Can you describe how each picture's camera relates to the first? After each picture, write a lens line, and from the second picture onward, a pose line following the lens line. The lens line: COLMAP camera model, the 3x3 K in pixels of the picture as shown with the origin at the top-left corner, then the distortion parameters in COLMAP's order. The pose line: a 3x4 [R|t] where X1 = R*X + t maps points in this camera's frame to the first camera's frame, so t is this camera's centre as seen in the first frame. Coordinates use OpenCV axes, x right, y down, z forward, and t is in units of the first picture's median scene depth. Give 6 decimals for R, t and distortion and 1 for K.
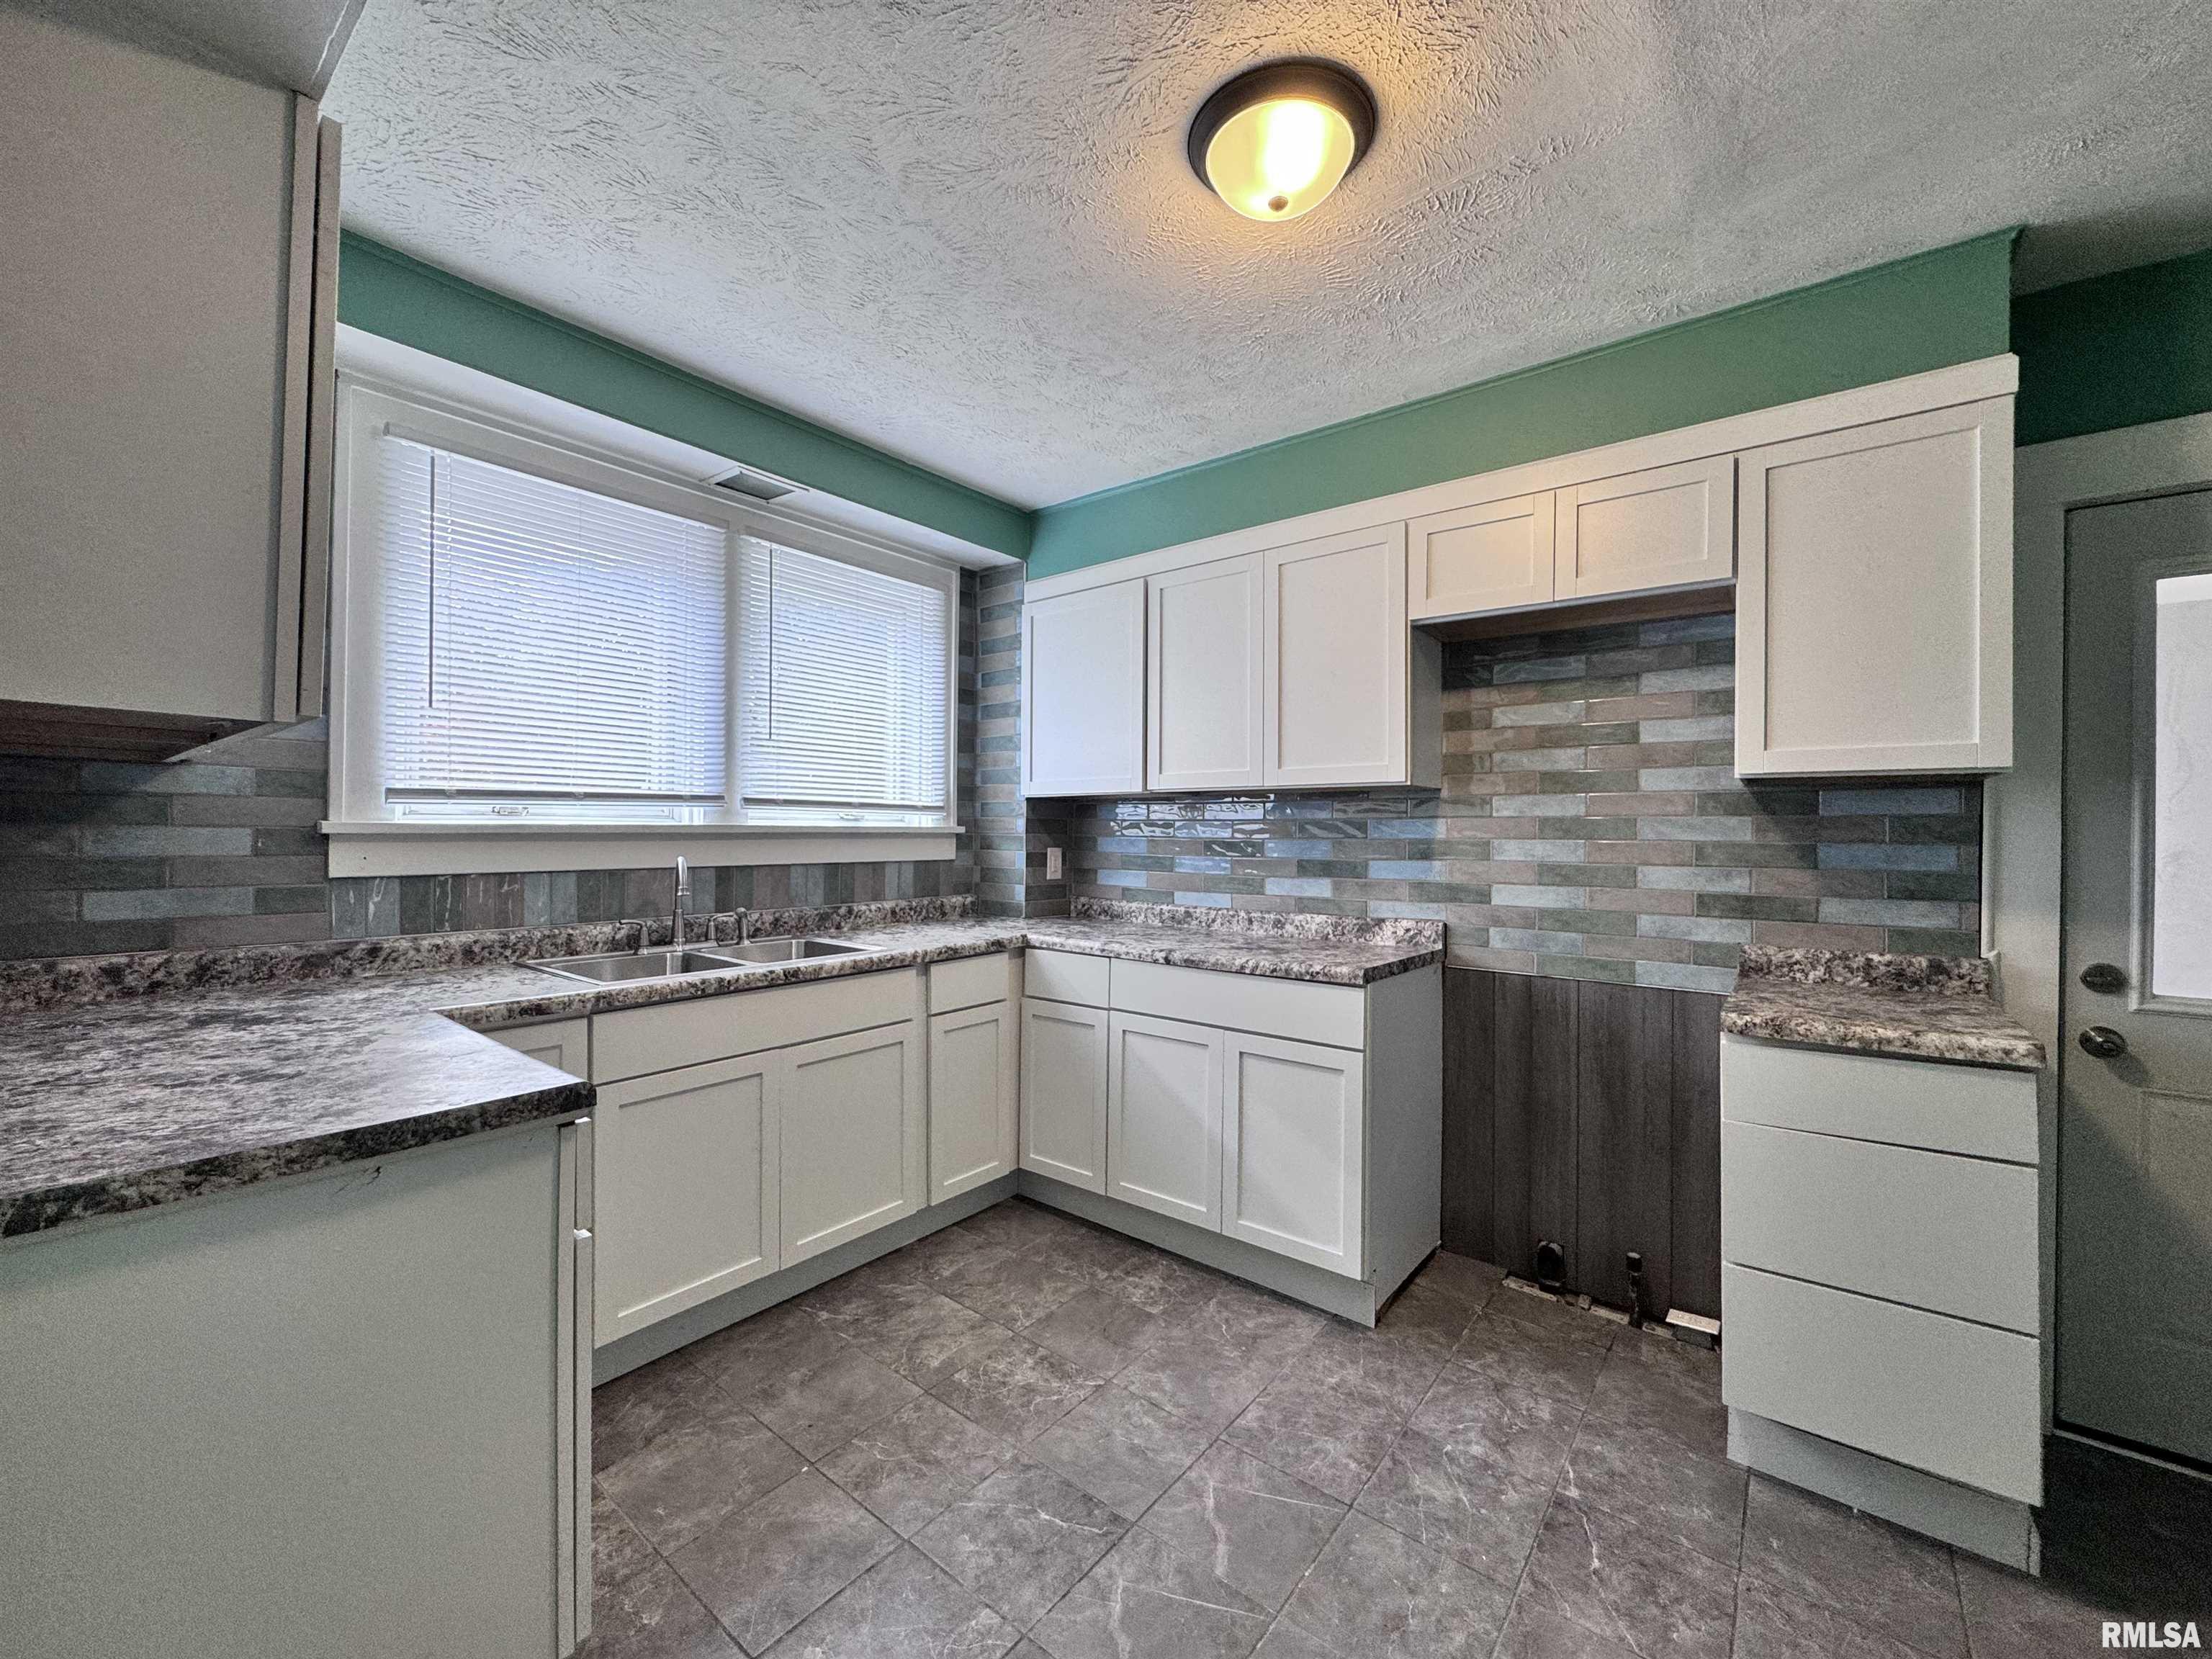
lens RADIAL K [[881.8, 0, 1104.6], [0, 881.8, 829.0], [0, 0, 1]] dist [-0.003188, 0.000349]
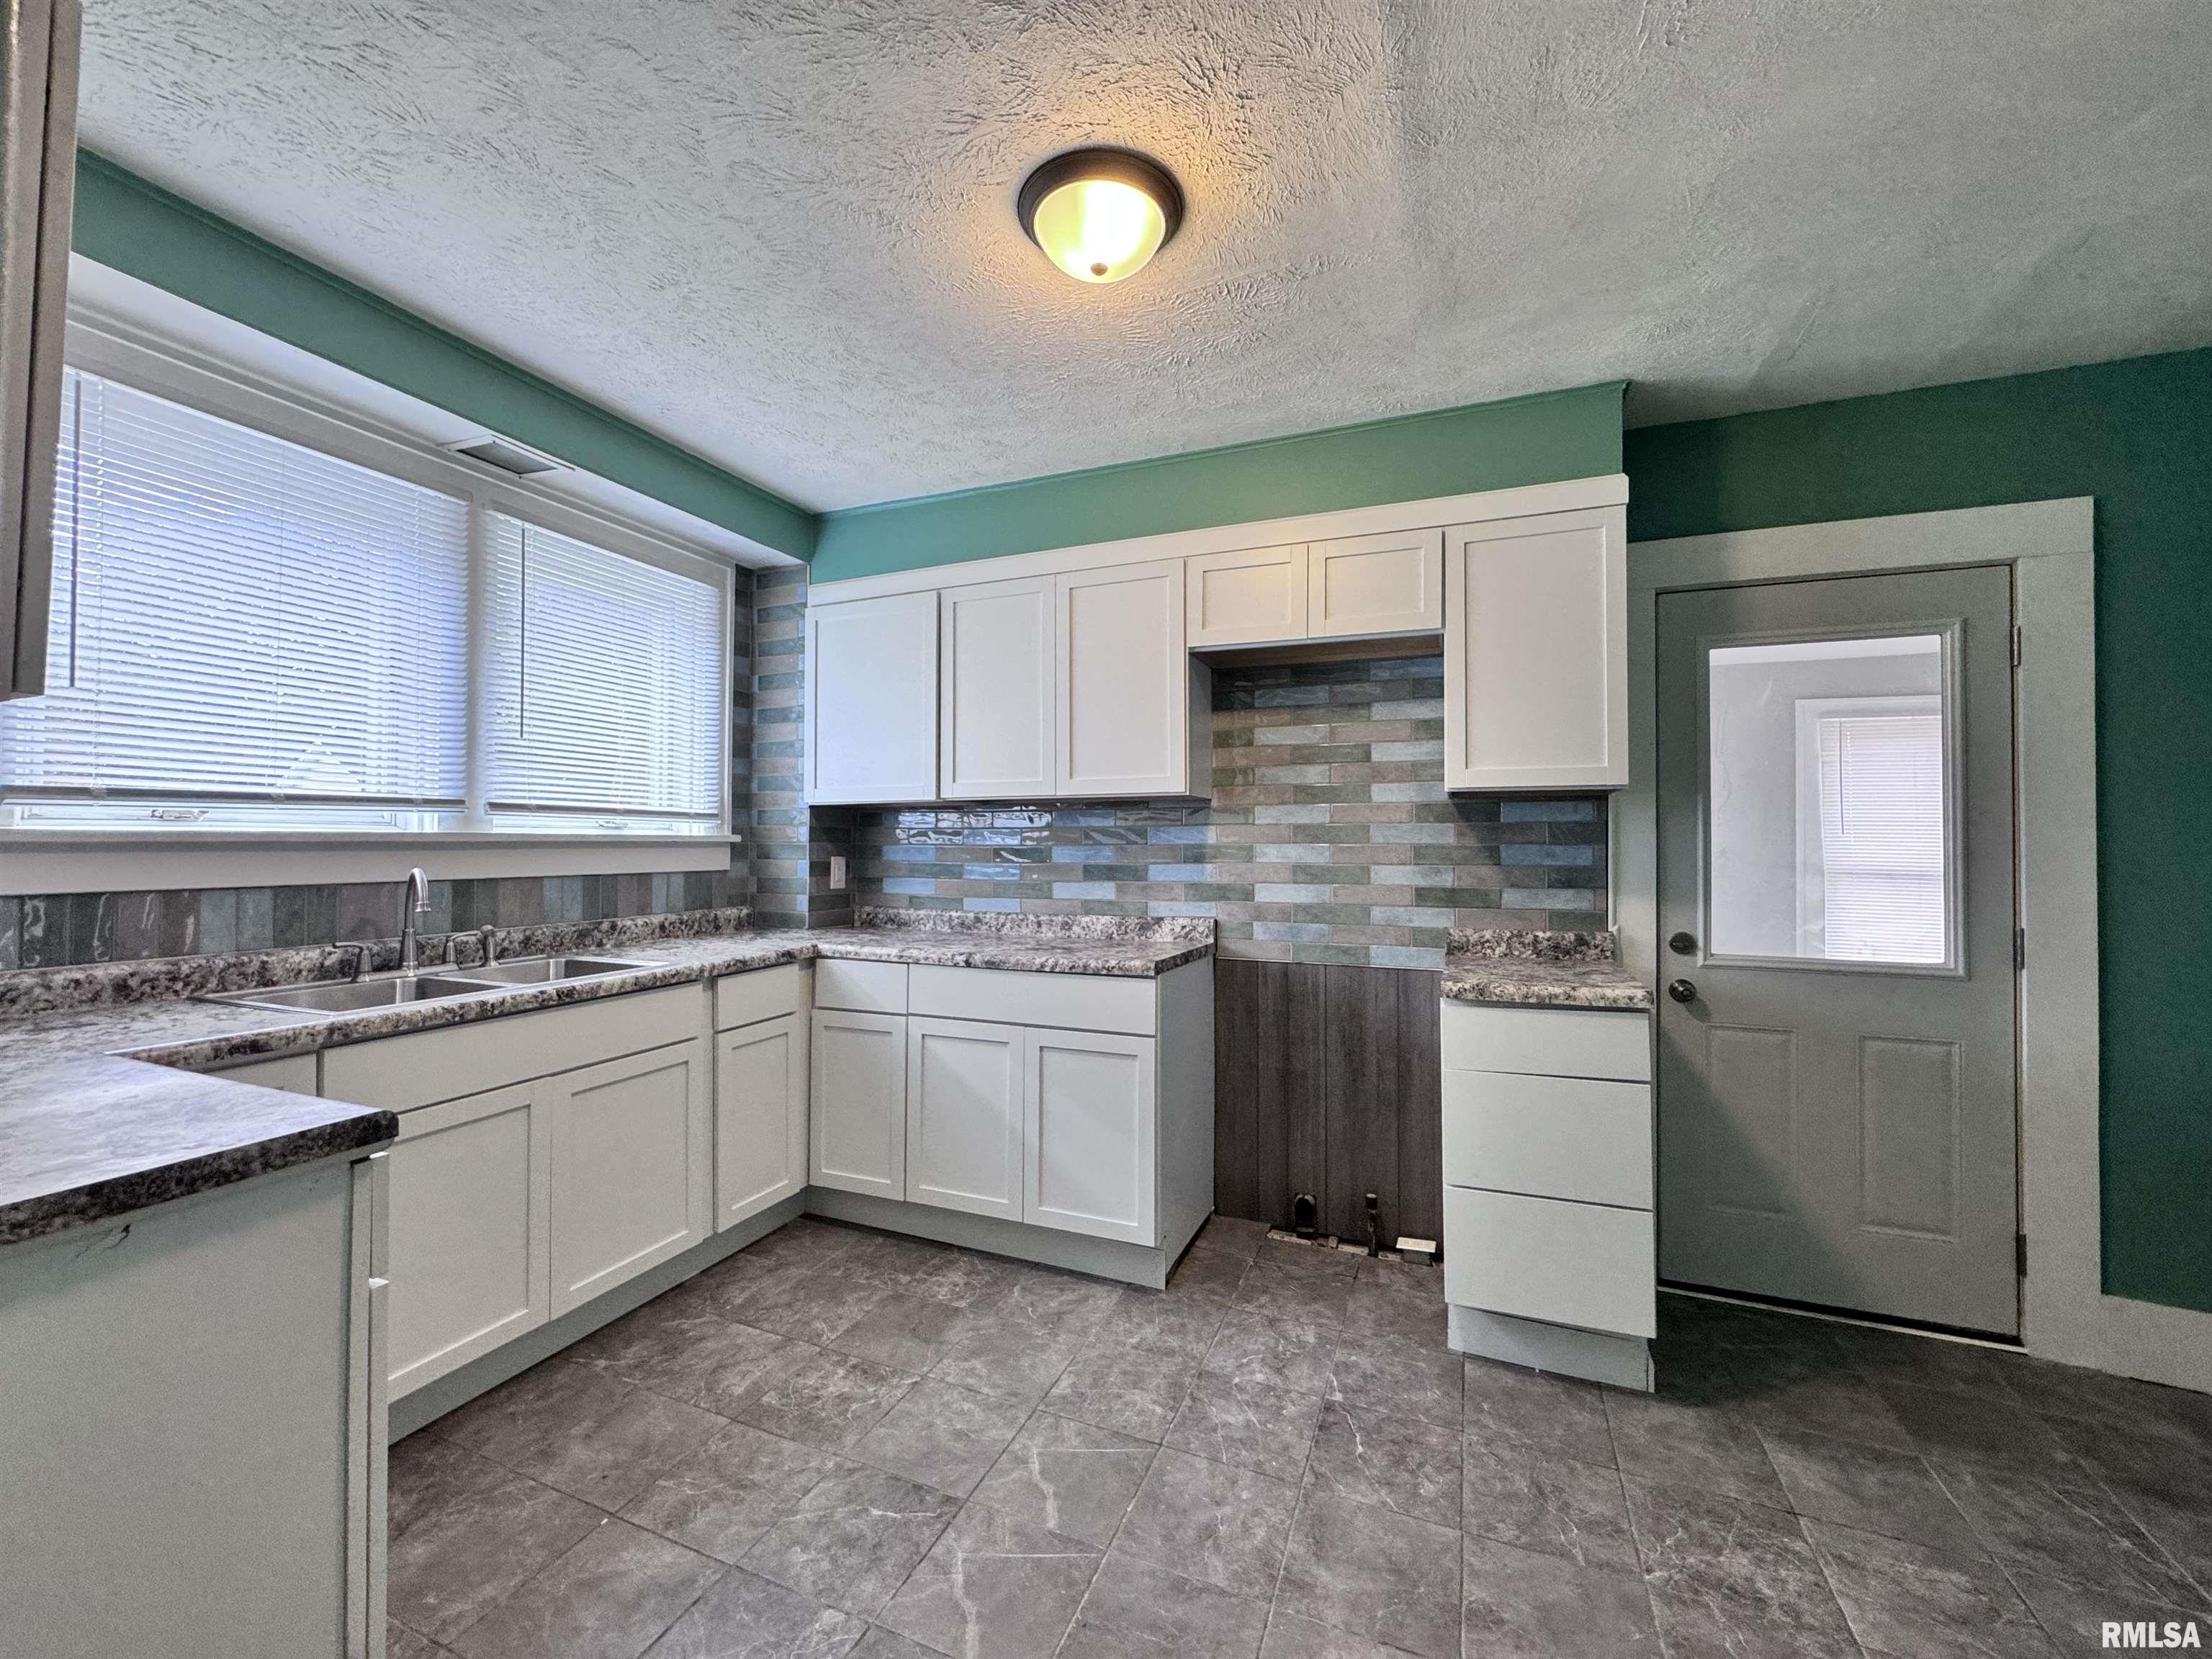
lens RADIAL K [[881.8, 0, 1104.5], [0, 881.8, 829.1], [0, 0, 1]] dist [-0.003188, 0.000349]
pose [[0.960308, -0.000823, 0.278940, -0.076160], [0.004645, 0.999904, -0.013040, 0.007937], [-0.278902, 0.013818, 0.960220, -0.042494]]
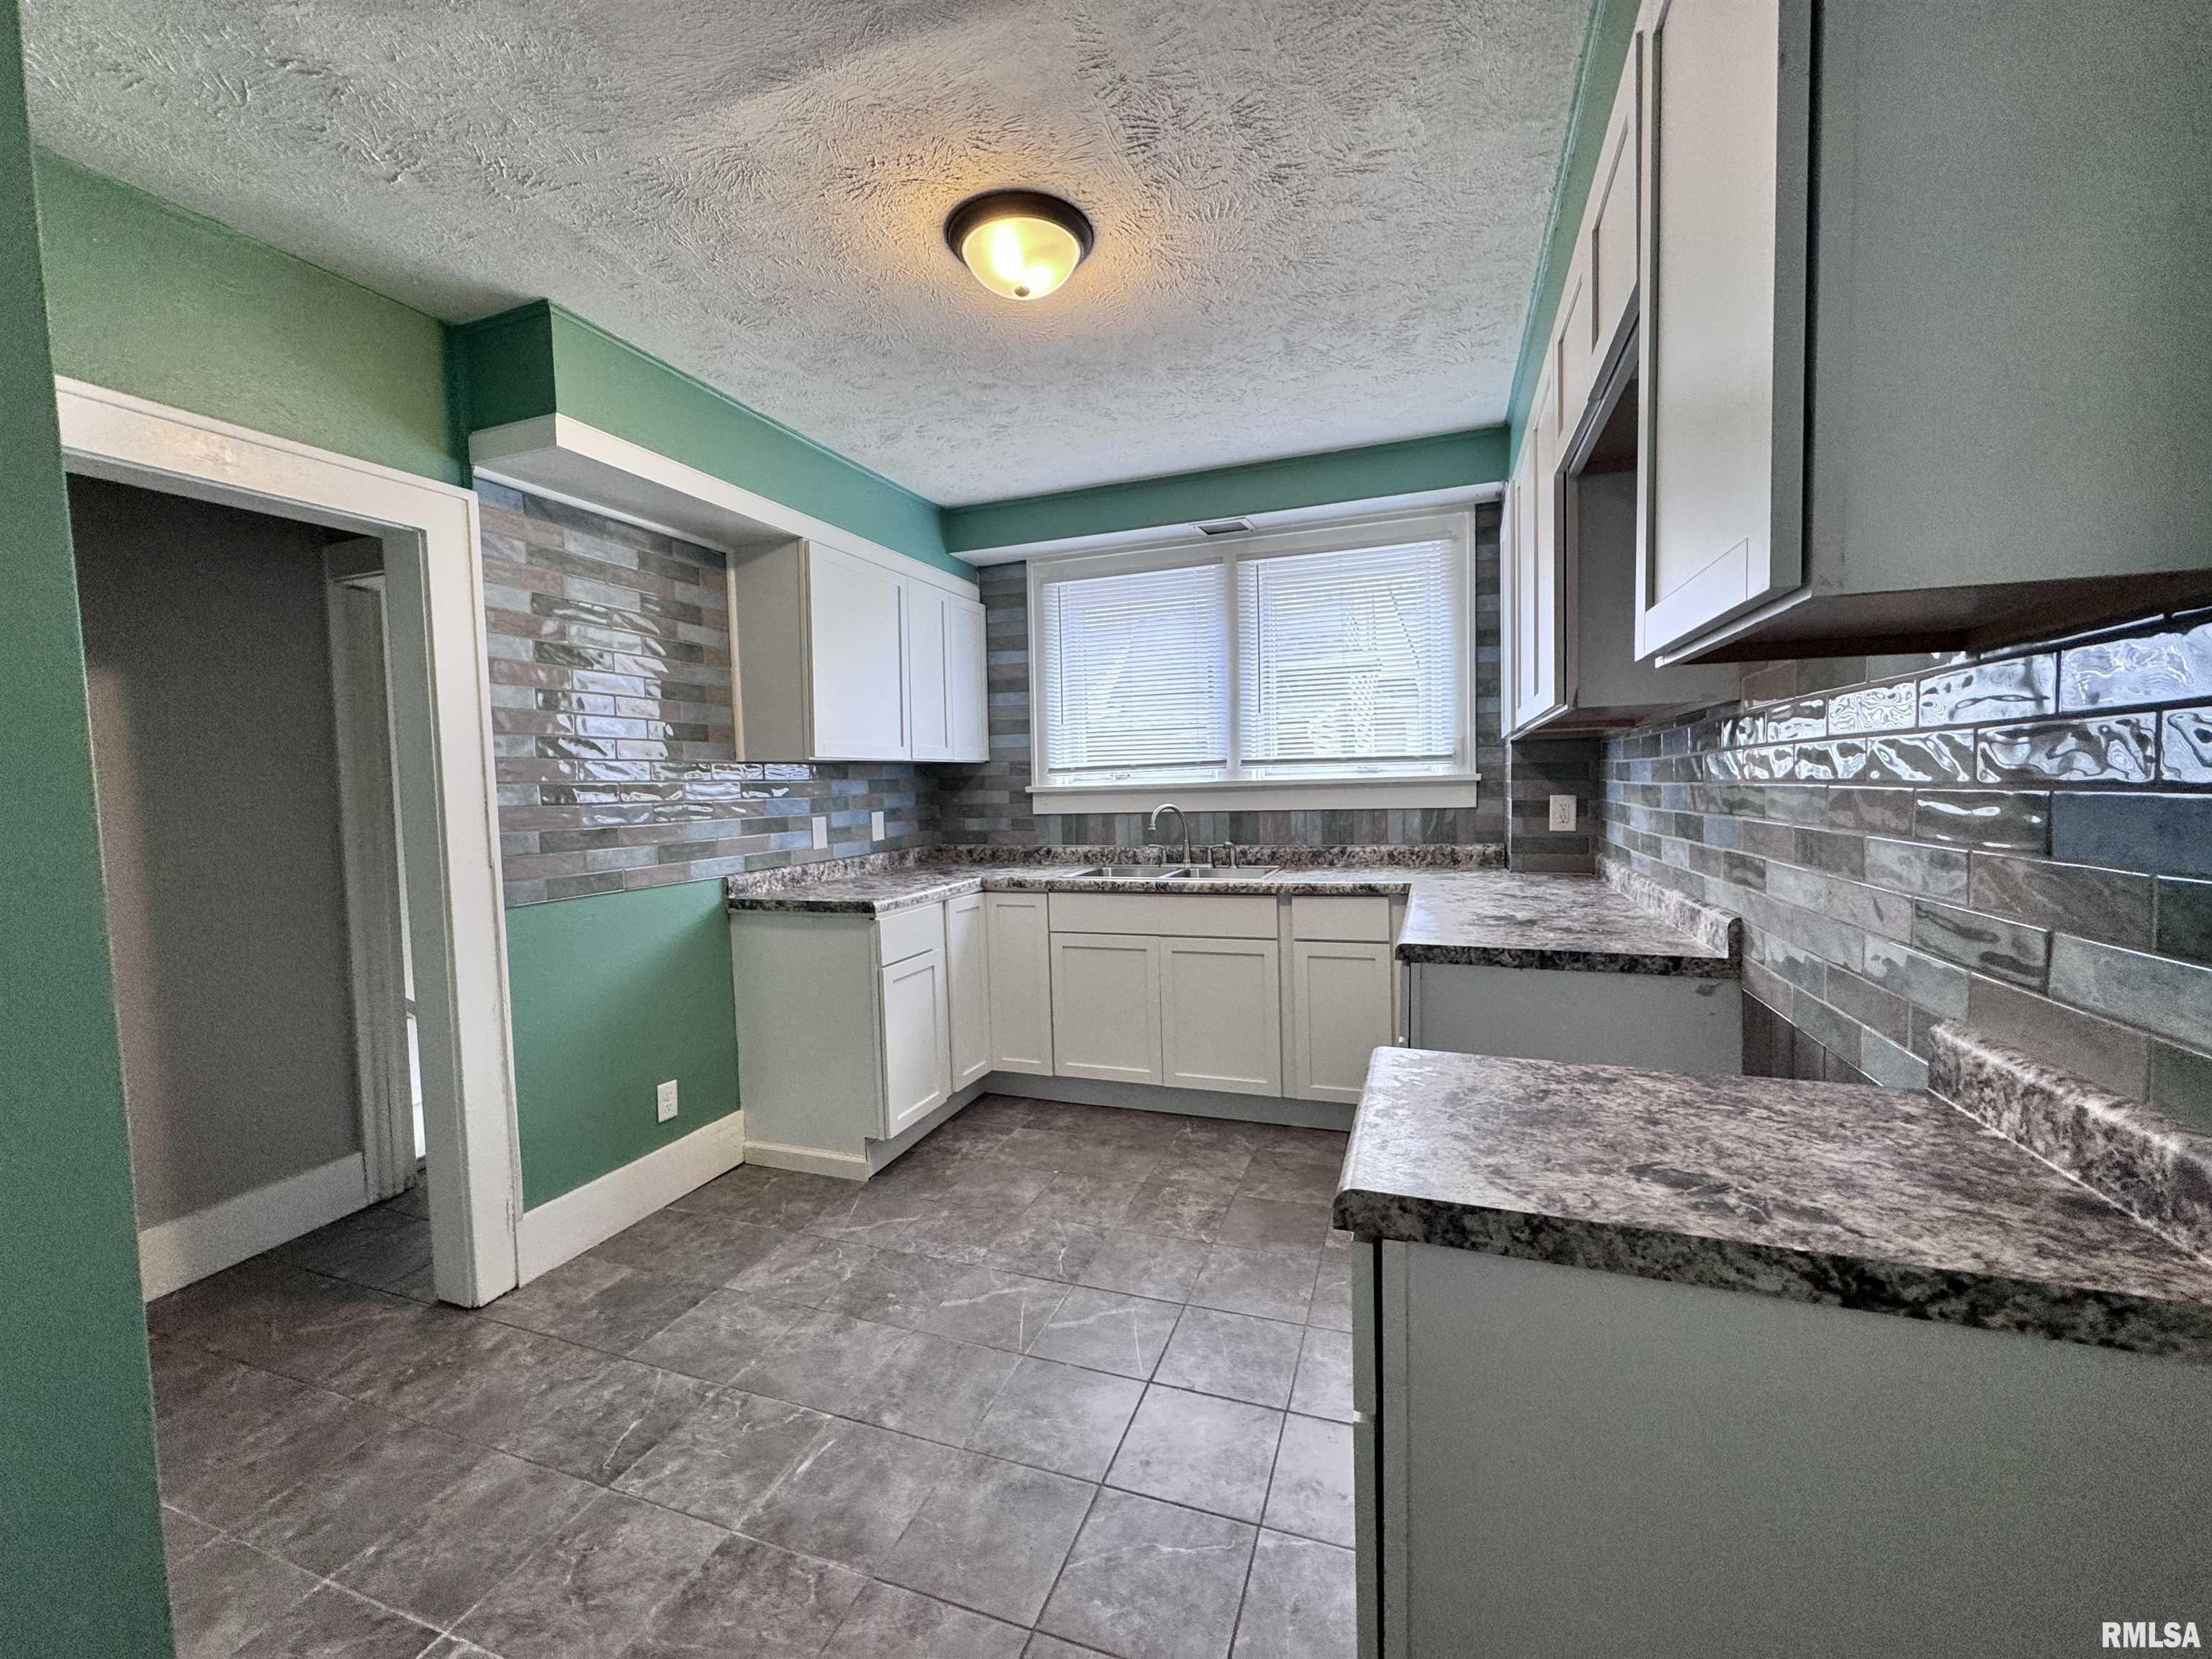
lens RADIAL K [[881.8, 0, 1103.4], [0, 881.8, 829.7], [0, 0, 1]] dist [-0.003188, 0.000349]
pose [[0.312004, 0.033326, -0.949496, 1.042850], [0.030220, 0.998531, 0.044977, 0.004118], [0.949600, -0.042727, 0.310538, 0.492070]]
